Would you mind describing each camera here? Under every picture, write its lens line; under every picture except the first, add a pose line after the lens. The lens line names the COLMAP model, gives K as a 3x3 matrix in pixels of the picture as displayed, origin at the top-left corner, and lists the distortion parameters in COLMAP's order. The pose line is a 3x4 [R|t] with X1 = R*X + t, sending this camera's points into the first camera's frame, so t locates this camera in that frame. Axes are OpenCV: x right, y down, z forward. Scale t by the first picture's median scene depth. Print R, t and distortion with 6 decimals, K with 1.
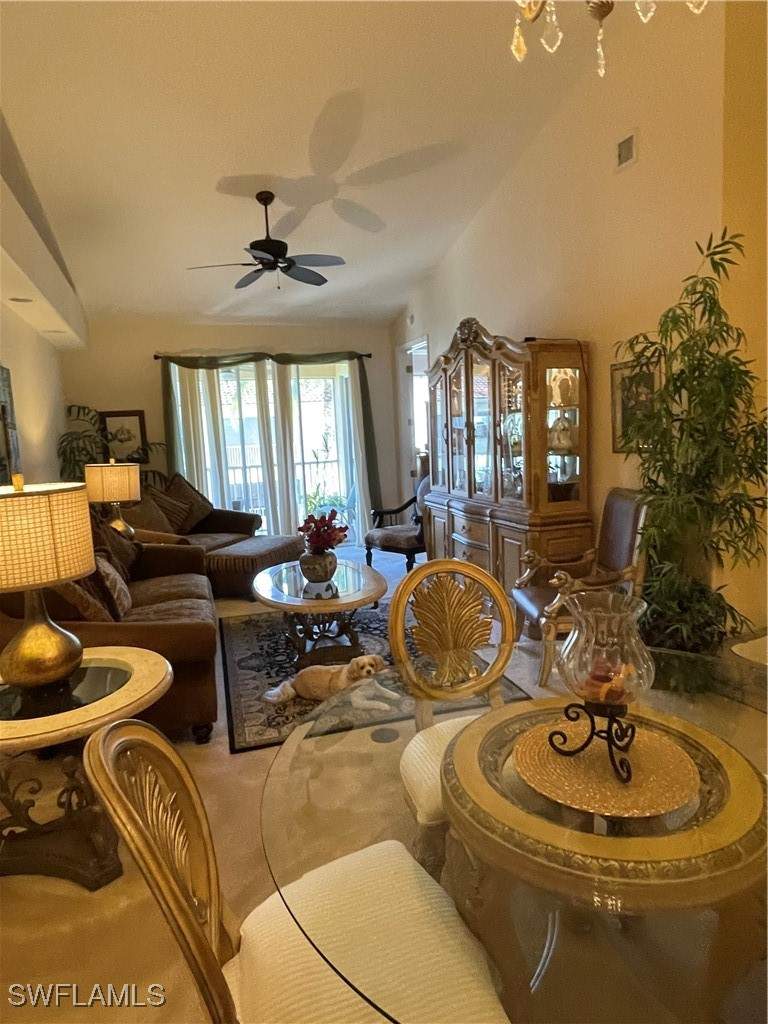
lens RADIAL K [[612.0, 0, 383.7], [0, 612.0, 509.1], [0, 0, 1]] dist [-0.001406, -0.000133]
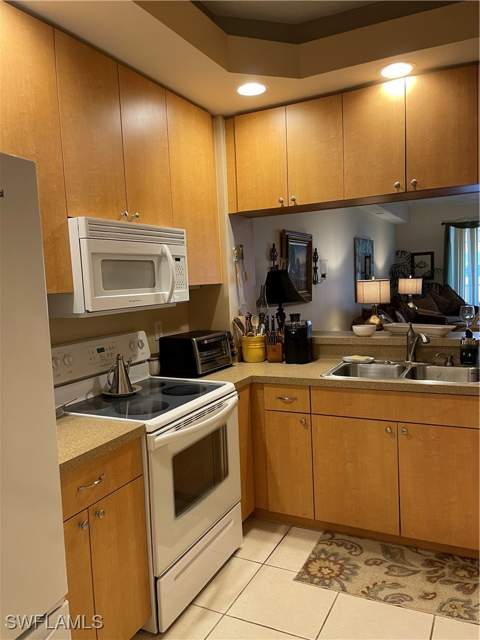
lens RADIAL K [[487.7, 0, 240.7], [0, 487.7, 319.9], [0, 0, 1]] dist [-0.004625, -0.001131]
pose [[0.688583, 0.075665, -0.721199, 0.320078], [-0.085695, 0.996063, 0.022682, 0.071353], [0.720076, 0.046185, 0.692356, -0.502748]]
